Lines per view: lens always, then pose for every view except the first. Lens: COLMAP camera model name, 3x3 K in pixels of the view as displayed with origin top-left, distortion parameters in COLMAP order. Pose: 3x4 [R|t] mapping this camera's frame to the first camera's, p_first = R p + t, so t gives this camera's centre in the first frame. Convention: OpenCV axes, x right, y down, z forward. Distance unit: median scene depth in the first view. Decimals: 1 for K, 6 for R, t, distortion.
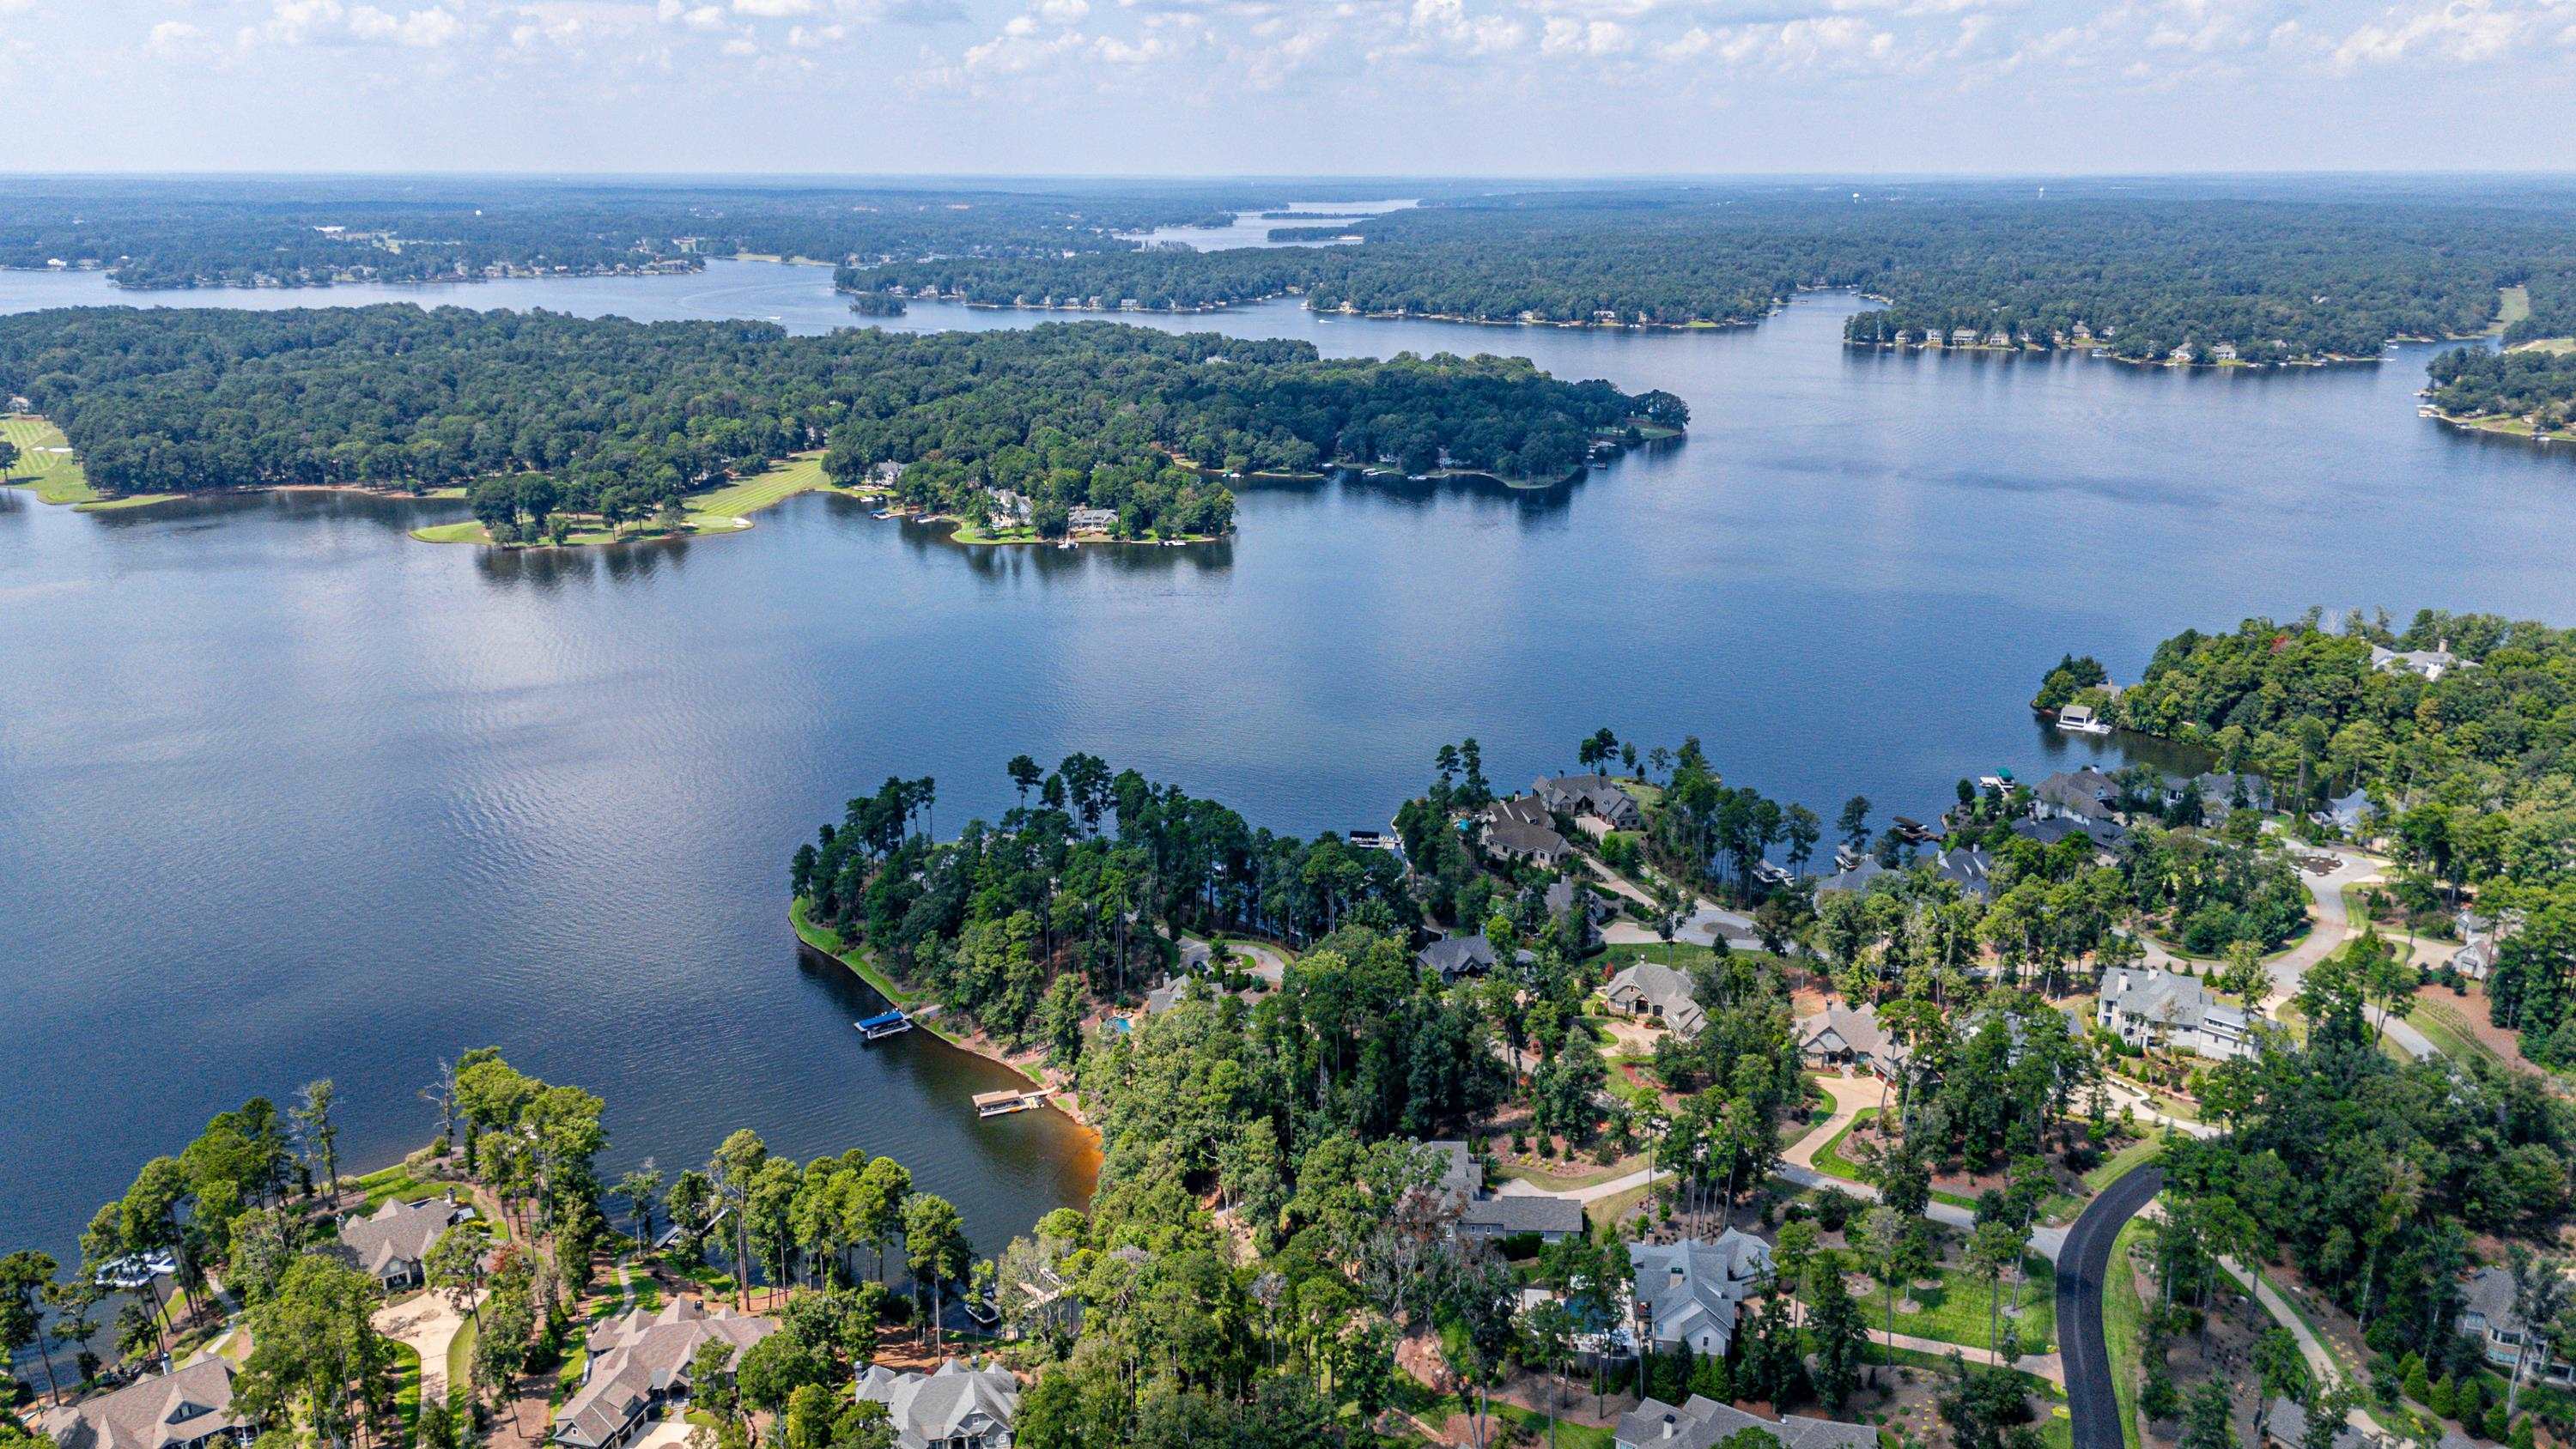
lens RADIAL K [[1870.2, 0, 1288.2], [0, 1870.2, 751.3], [0, 0, 1]] dist [0.069083, -0.082322]
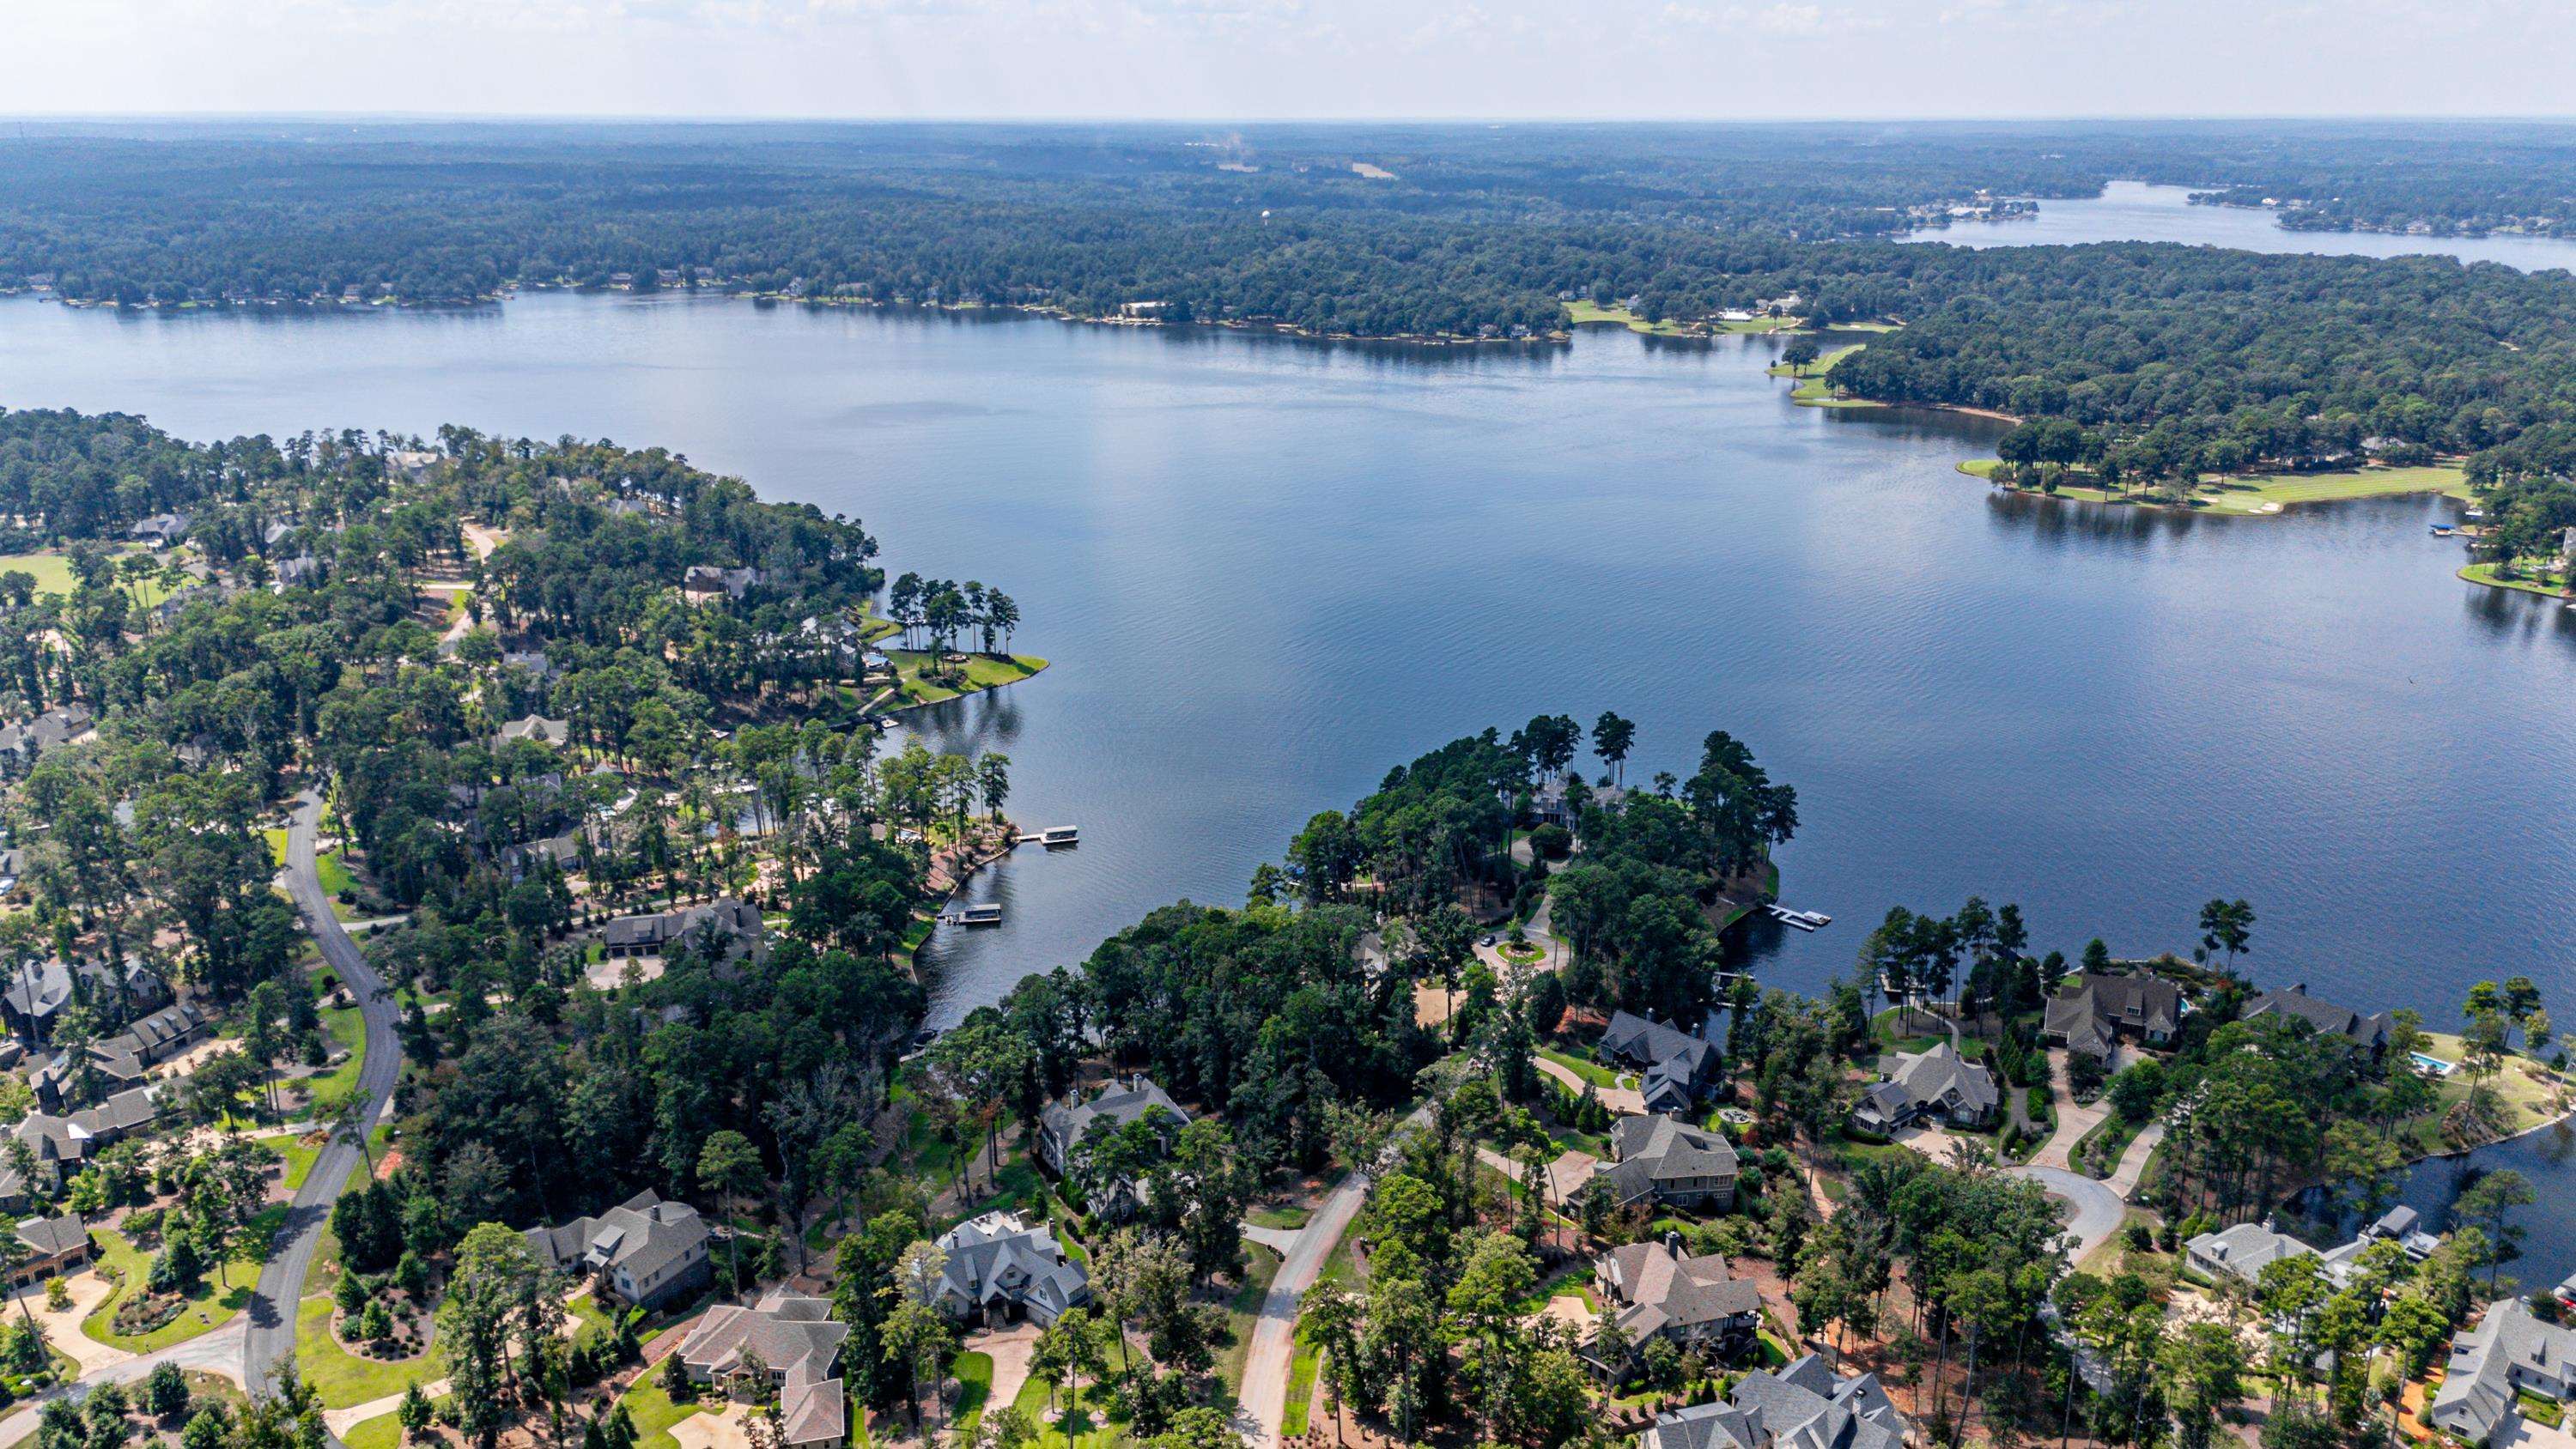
lens RADIAL K [[1870.2, 0, 1277.7], [0, 1870.2, 723.4], [0, 0, 1]] dist [0.069083, -0.082322]
pose [[0.453384, 0.275125, -0.847791, 0.144240], [-0.263401, 0.950043, 0.167445, -0.026178], [0.851506, 0.147392, 0.503202, 0.085159]]
